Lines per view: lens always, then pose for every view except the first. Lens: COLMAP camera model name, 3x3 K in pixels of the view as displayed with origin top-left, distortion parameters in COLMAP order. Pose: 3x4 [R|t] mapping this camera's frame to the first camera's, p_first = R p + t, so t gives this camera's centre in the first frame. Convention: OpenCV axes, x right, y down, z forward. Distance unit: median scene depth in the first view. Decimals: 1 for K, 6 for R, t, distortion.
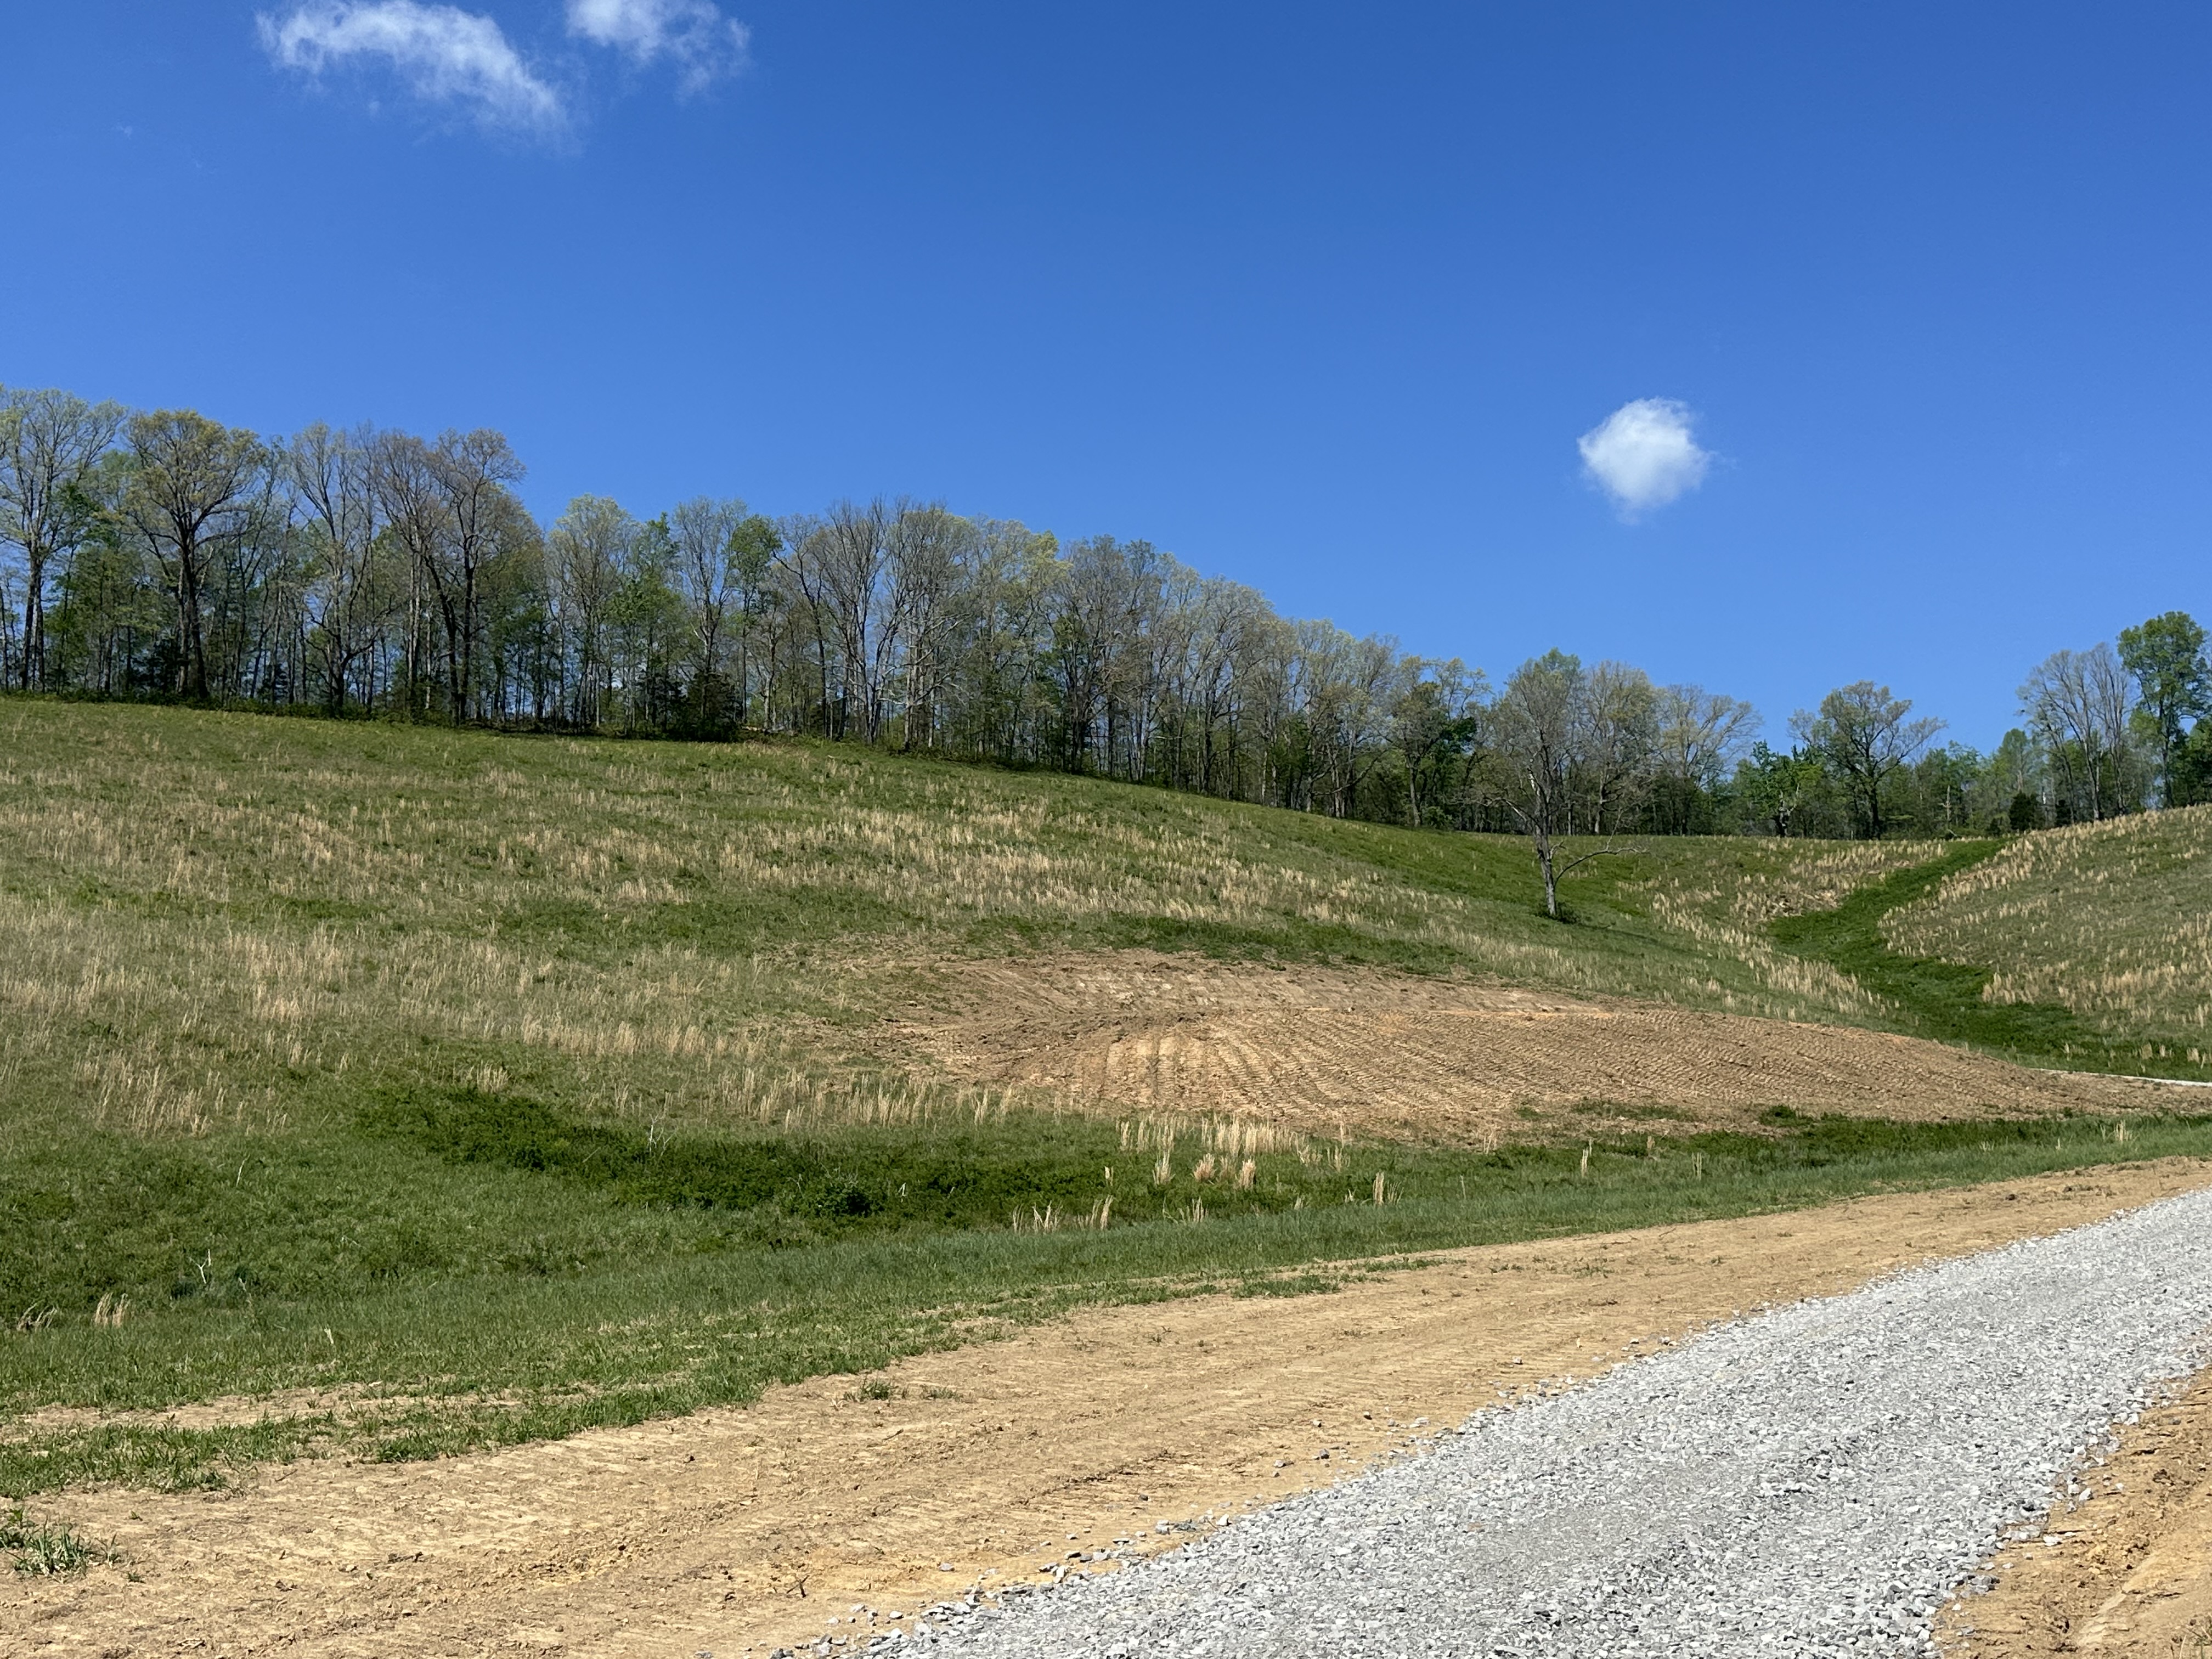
lens RADIAL K [[2331.9, 0, 1106.0], [0, 2331.9, 829.5], [0, 0, 1]] dist [0.226545, -0.499756]
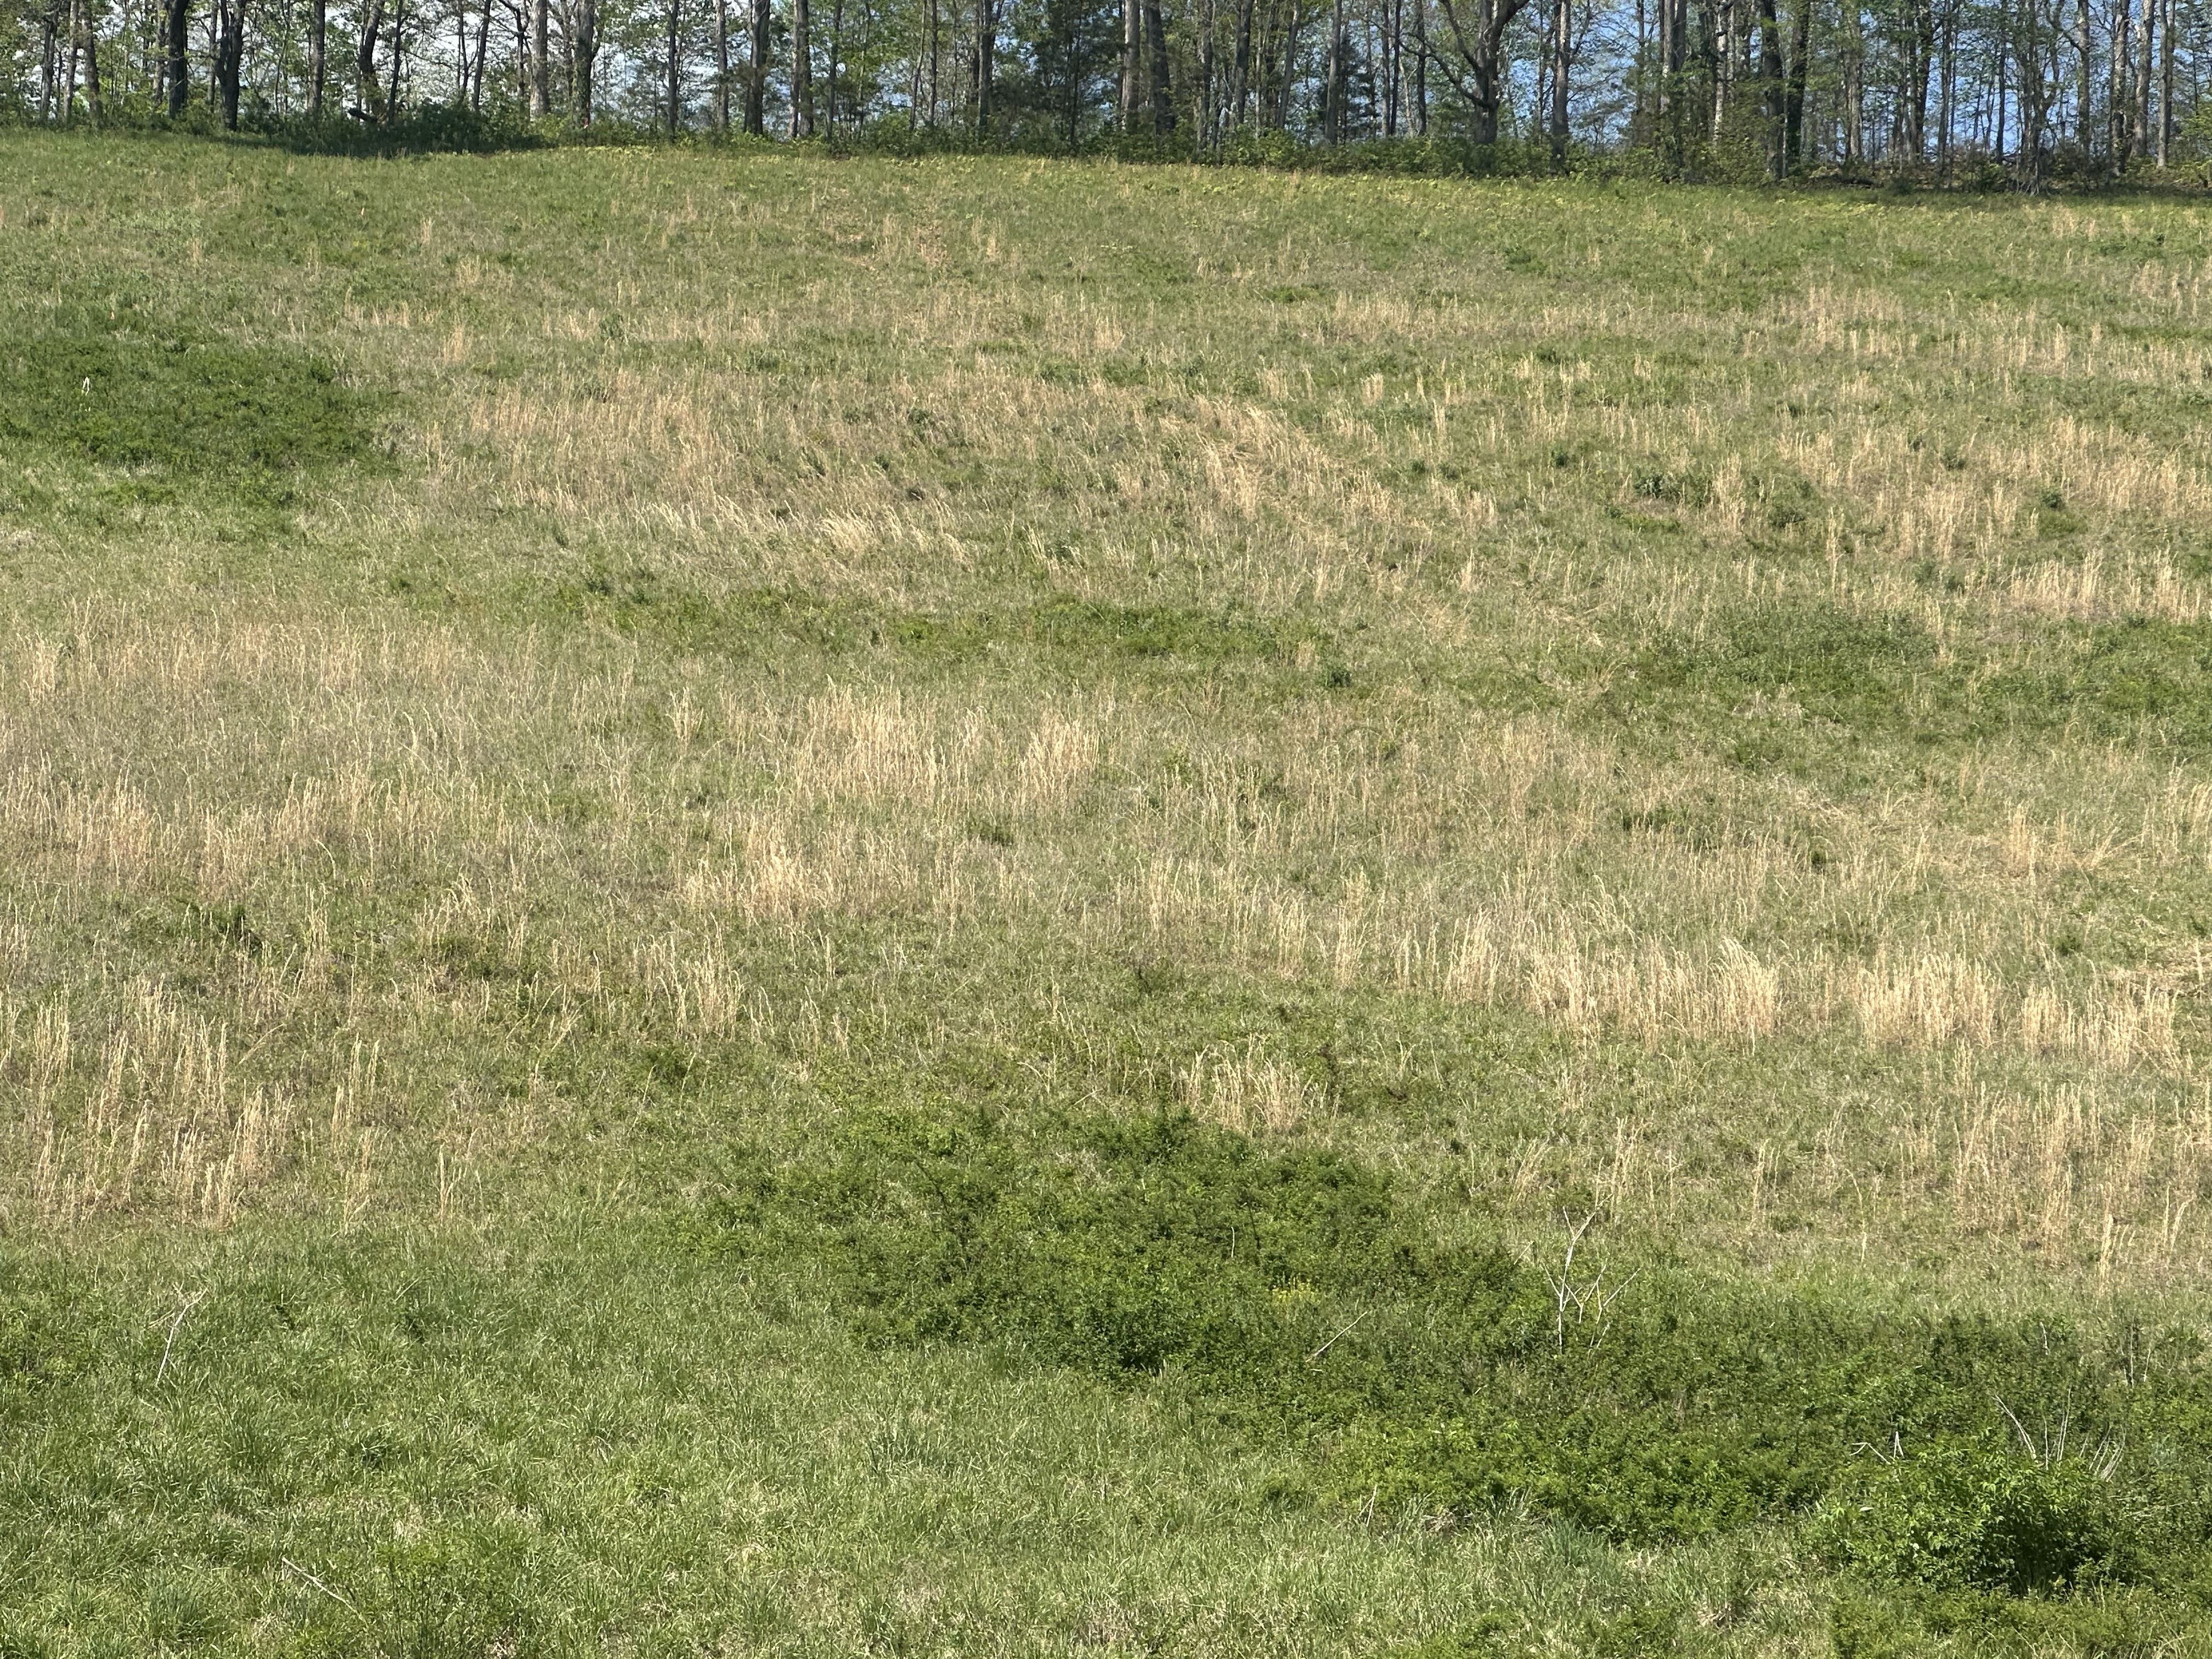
lens RADIAL K [[6029.0, 0, 1106.0], [0, 6029.0, 829.5], [0, 0, 1]] dist [-0.181983, 7.501210]
pose [[0.912115, 0.004304, -0.409913, 0.031637], [0.018313, 0.998519, 0.051234, 0.011134], [0.409526, -0.054238, 0.910685, 0.099606]]
